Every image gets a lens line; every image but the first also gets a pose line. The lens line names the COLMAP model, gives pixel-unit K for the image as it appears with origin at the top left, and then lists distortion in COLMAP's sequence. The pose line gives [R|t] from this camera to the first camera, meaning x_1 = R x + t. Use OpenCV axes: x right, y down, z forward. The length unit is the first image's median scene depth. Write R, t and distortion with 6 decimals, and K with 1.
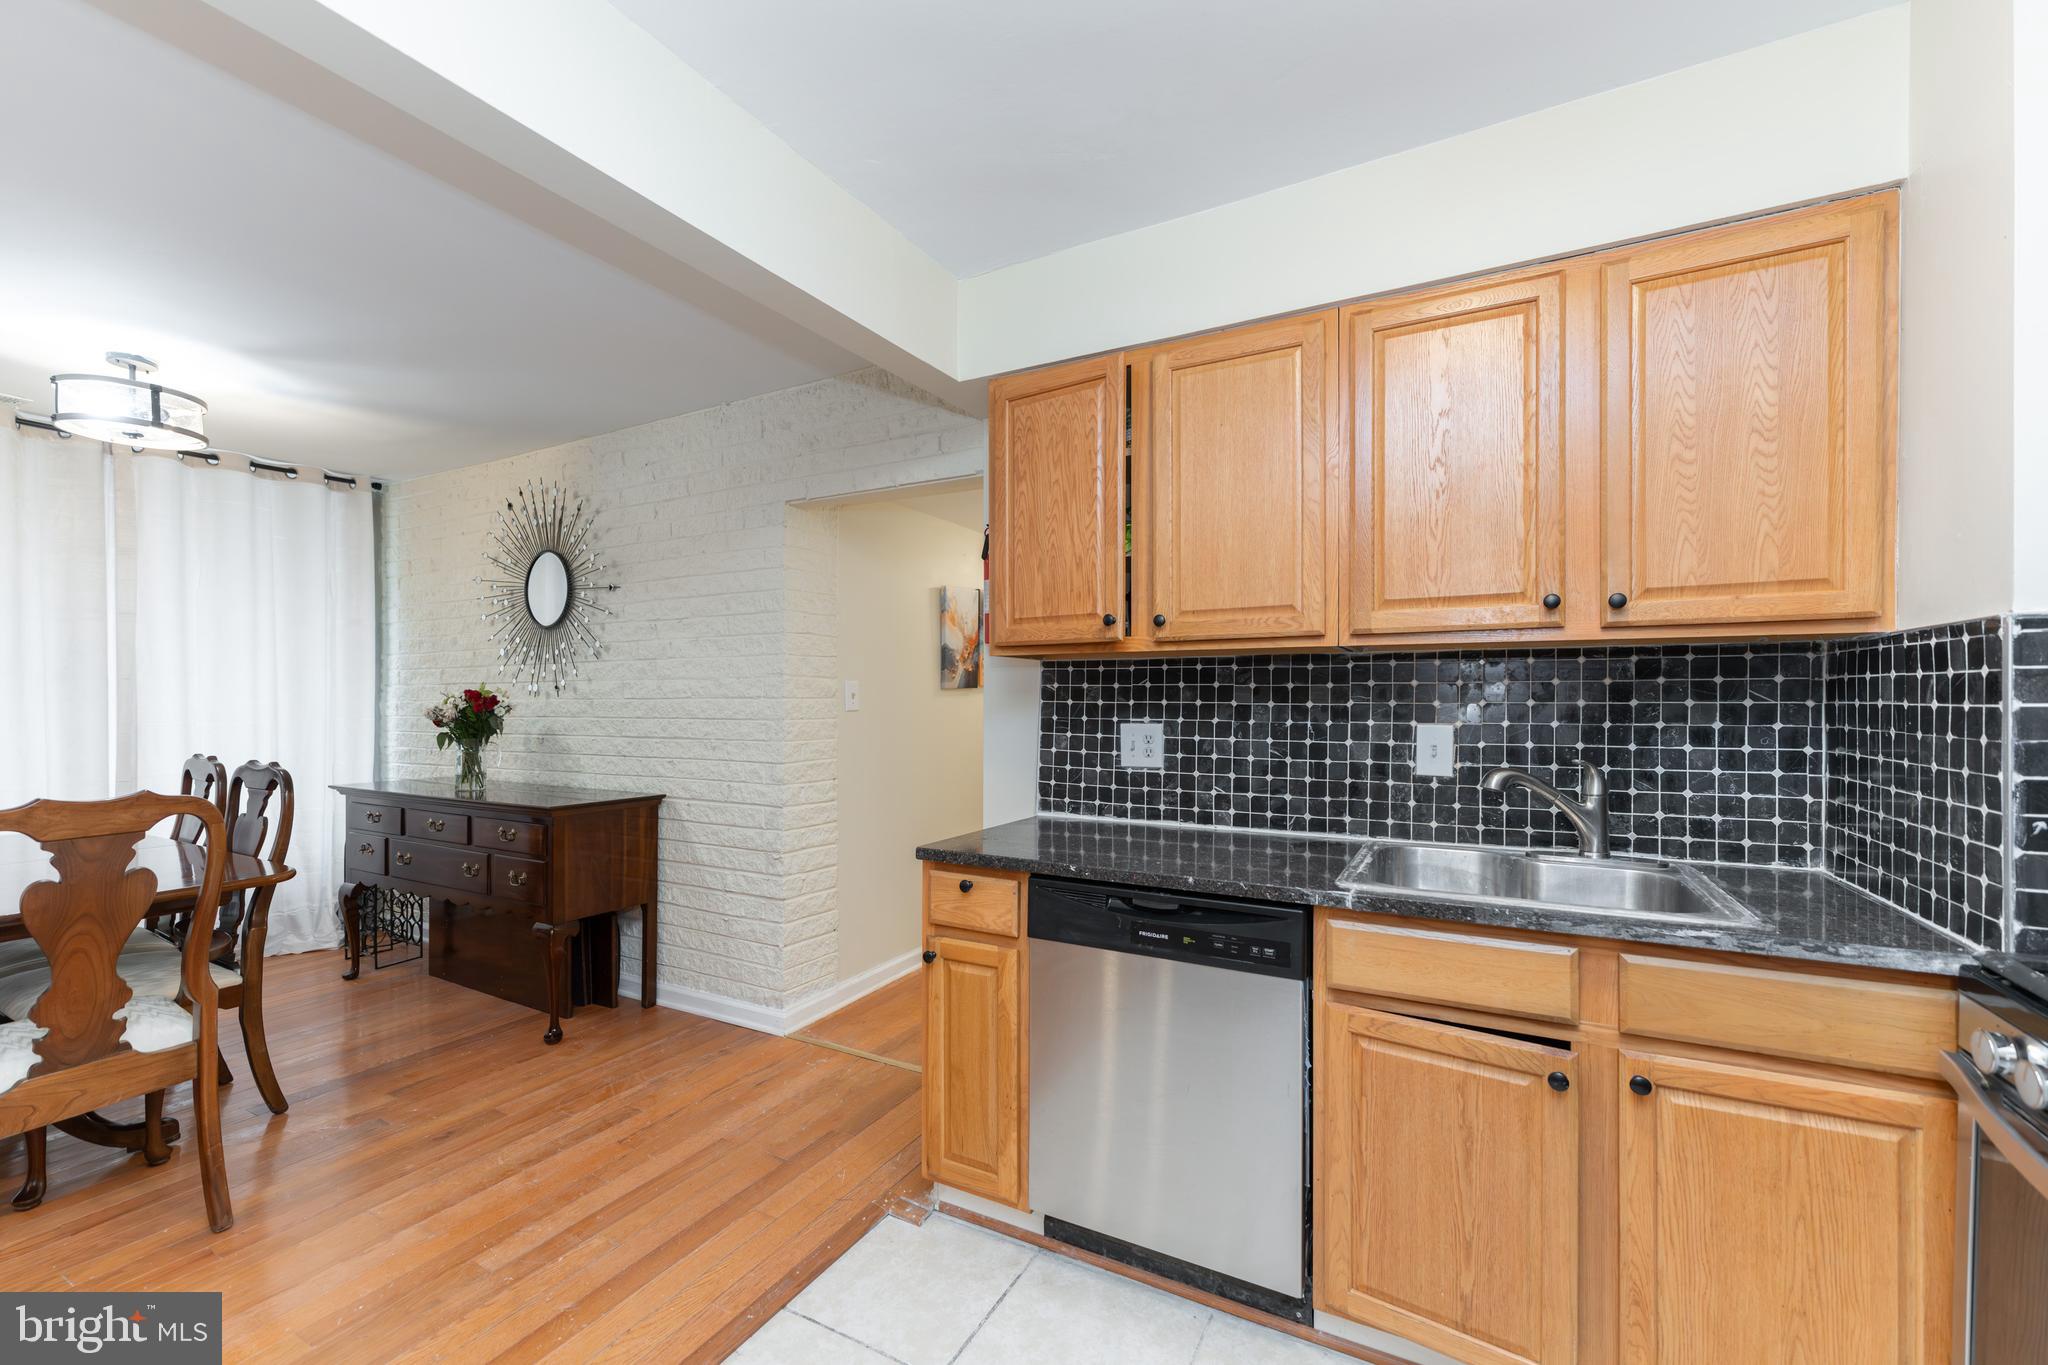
lens RADIAL K [[822.2, 0, 1014.9], [0, 822.2, 703.7], [0, 0, 1]] dist [-0.000725, 0.000343]
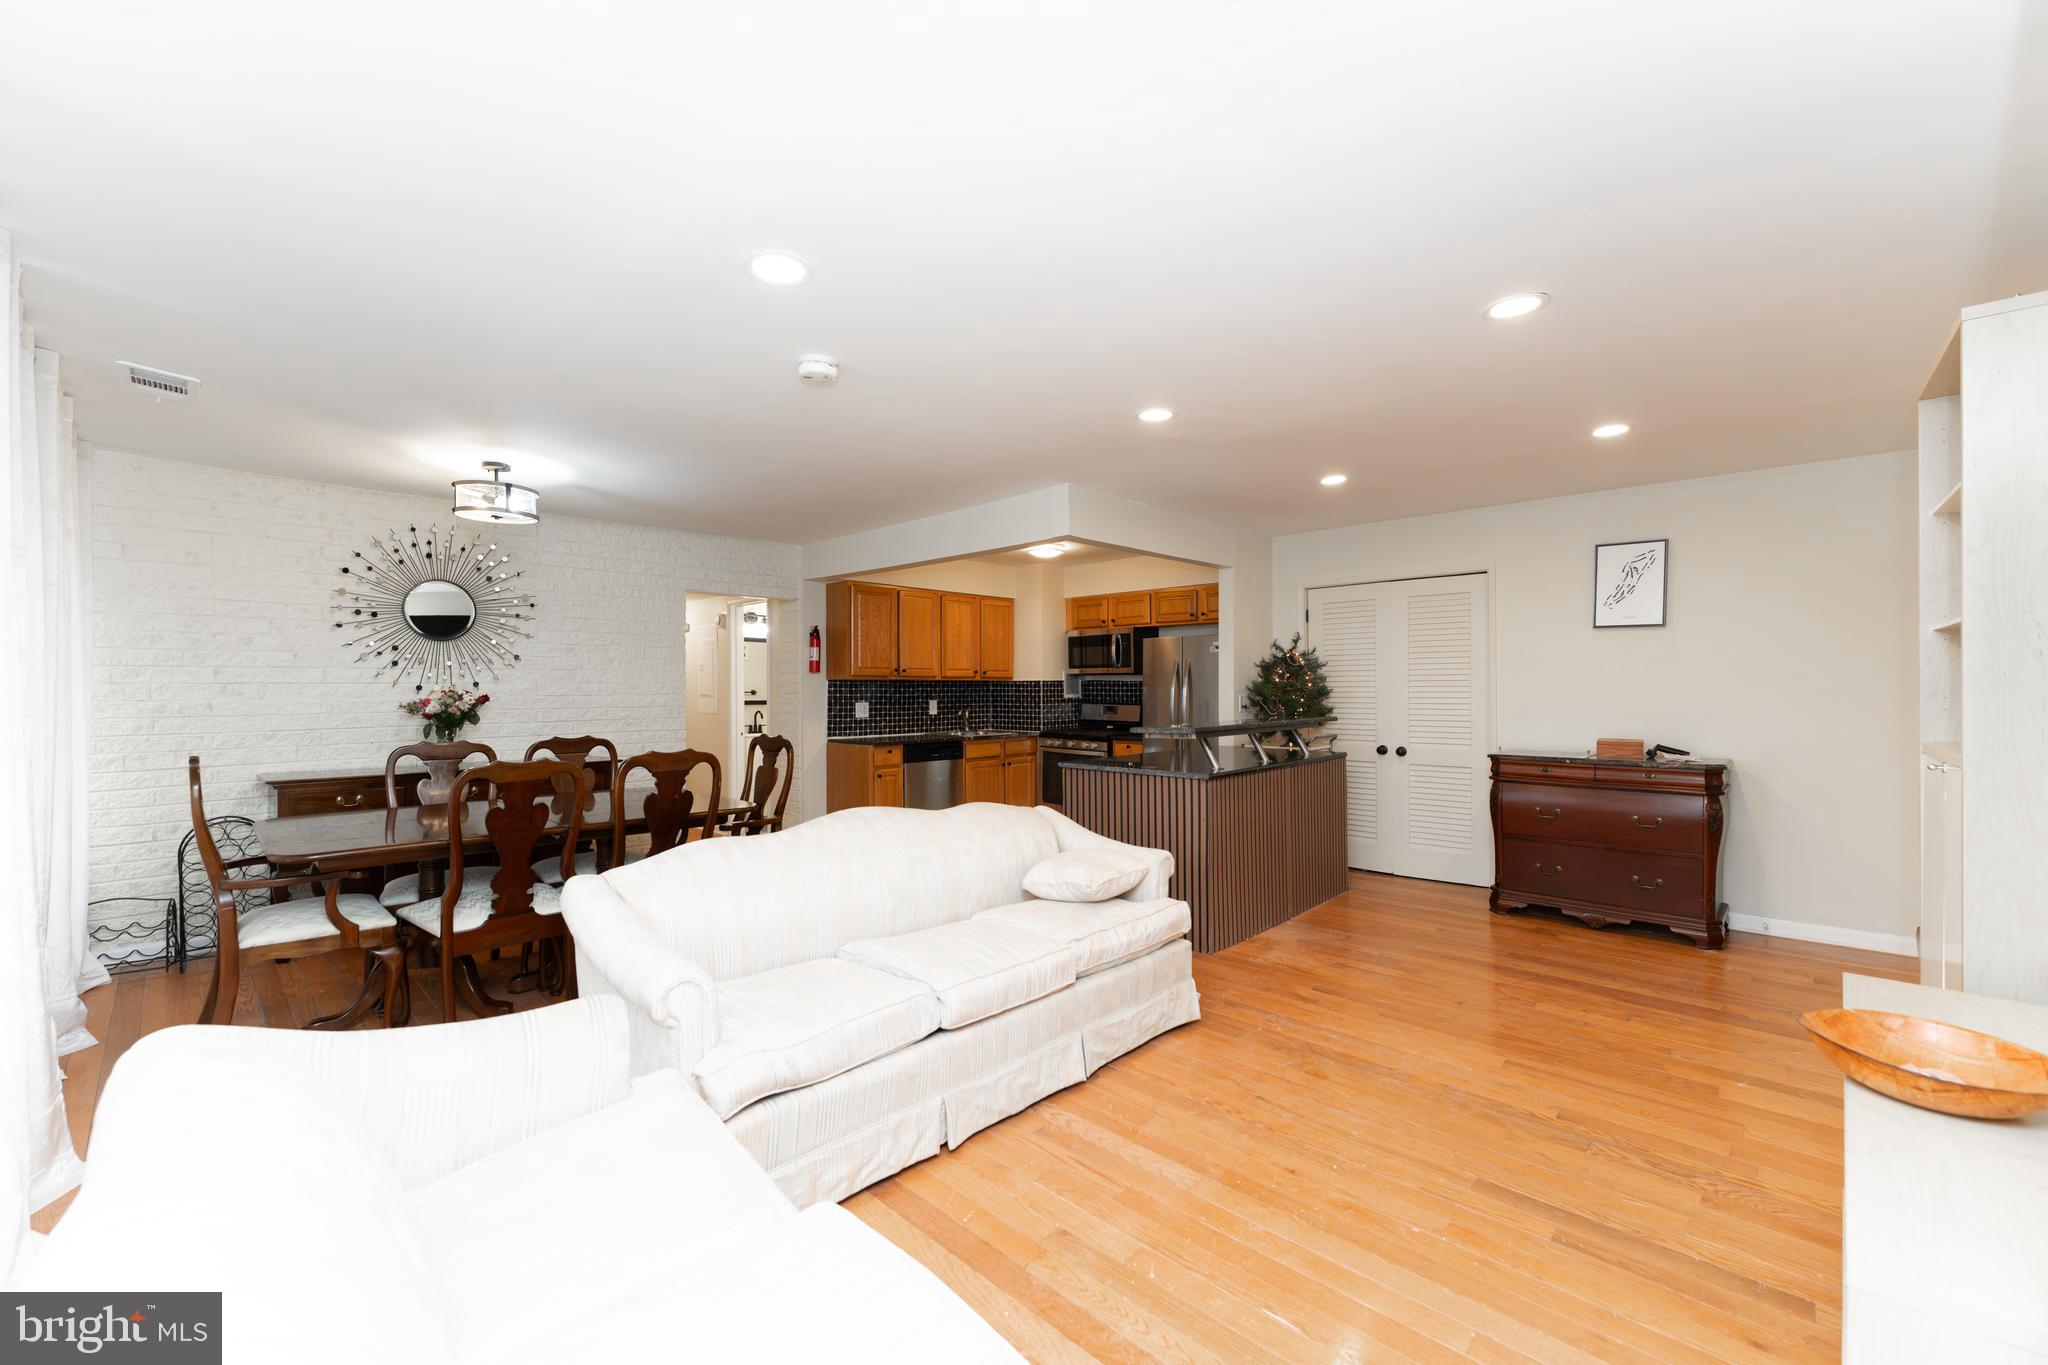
lens RADIAL K [[822.2, 0, 1024.7], [0, 822.2, 689.5], [0, 0, 1]] dist [-0.000725, 0.000343]
pose [[0.267698, -0.001182, 0.963502, -2.521200], [0.009009, 0.999959, -0.001277, -0.012456], [-0.963461, 0.009022, 0.267698, -0.321353]]
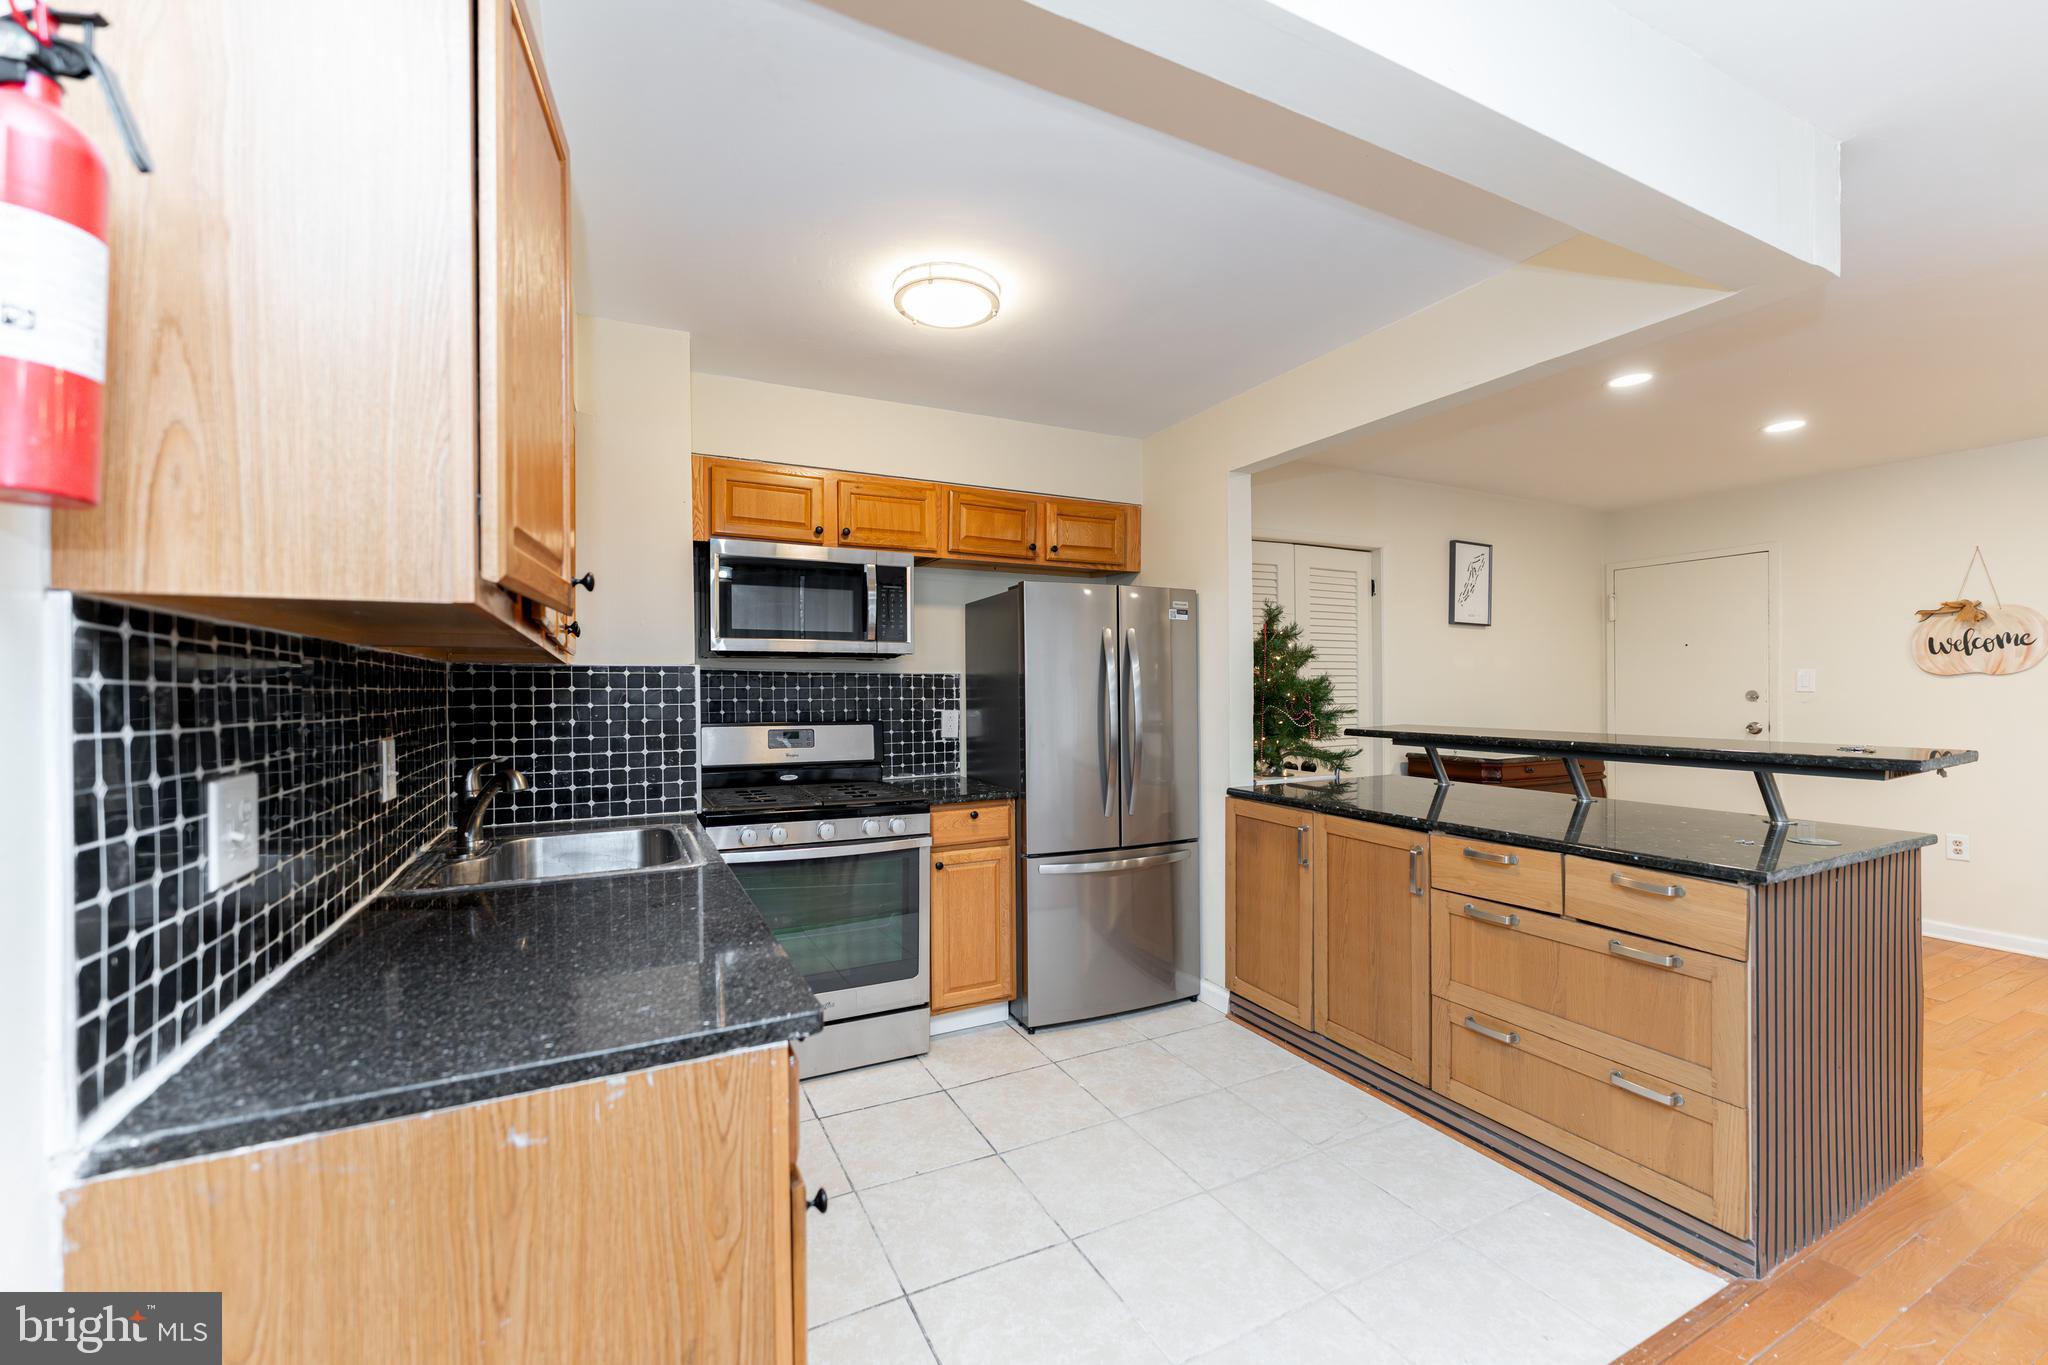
lens RADIAL K [[822.2, 0, 1027.3], [0, 822.2, 691.6], [0, 0, 1]] dist [-0.000725, 0.000343]
pose [[-0.822975, 0.006334, 0.568042, -0.434041], [0.013285, 0.999879, 0.008098, -0.018593], [-0.567922, 0.014211, -0.822959, 1.145700]]
